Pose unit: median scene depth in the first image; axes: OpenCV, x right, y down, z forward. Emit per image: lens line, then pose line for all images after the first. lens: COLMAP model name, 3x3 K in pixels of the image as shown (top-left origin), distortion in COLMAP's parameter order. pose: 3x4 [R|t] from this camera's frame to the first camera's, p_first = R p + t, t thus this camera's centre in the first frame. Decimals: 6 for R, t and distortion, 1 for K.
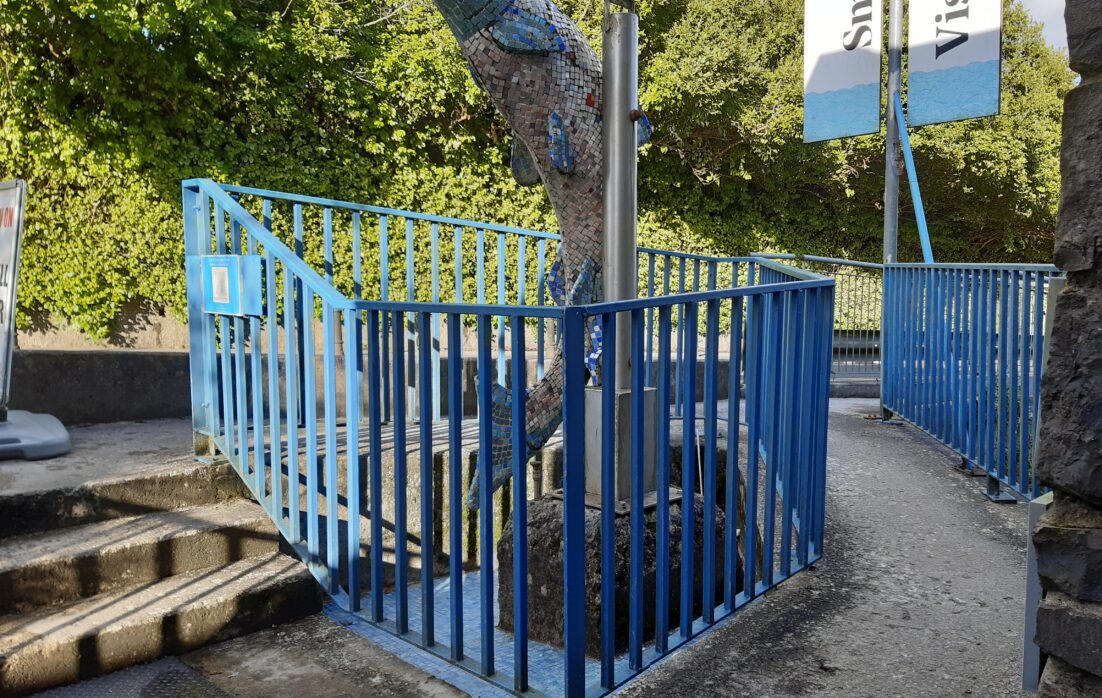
lens RADIAL K [[865.5, 0, 572.9], [0, 865.5, 351.4], [0, 0, 1]] dist [0.114333, -0.186586]
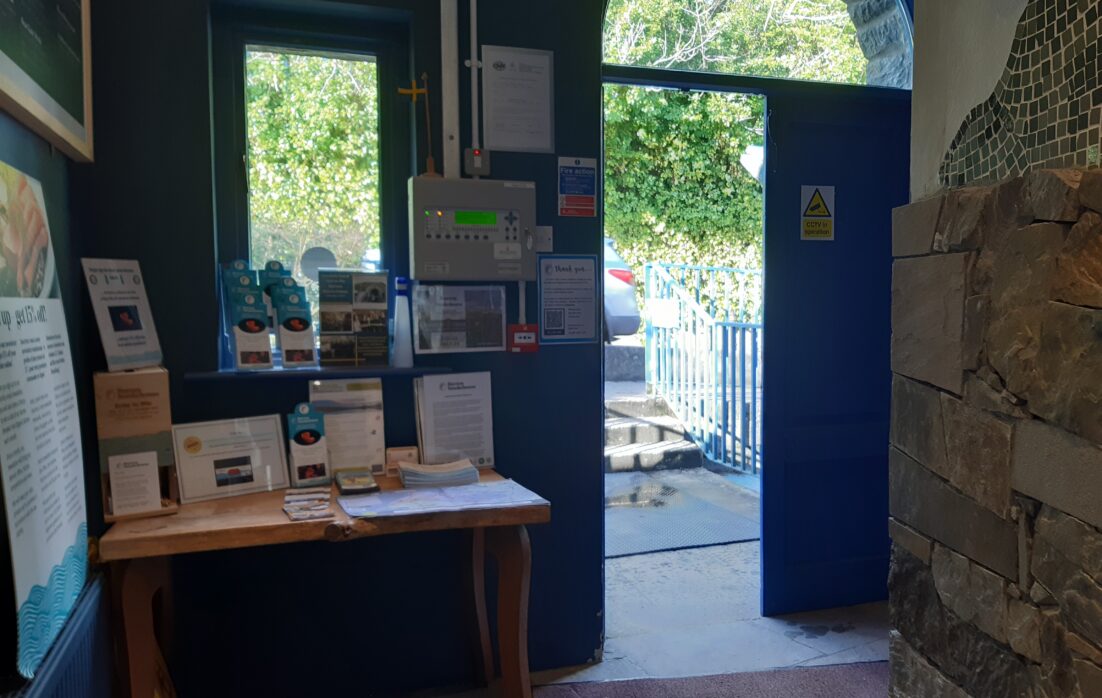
lens RADIAL K [[865.5, 0, 572.9], [0, 865.5, 351.4], [0, 0, 1]] dist [0.114333, -0.186586]
pose [[0.895606, 0.022398, -0.444284, 0.080731], [-0.025824, 0.999665, -0.001660, 0.006476], [0.444098, 0.012960, 0.895885, -0.228709]]
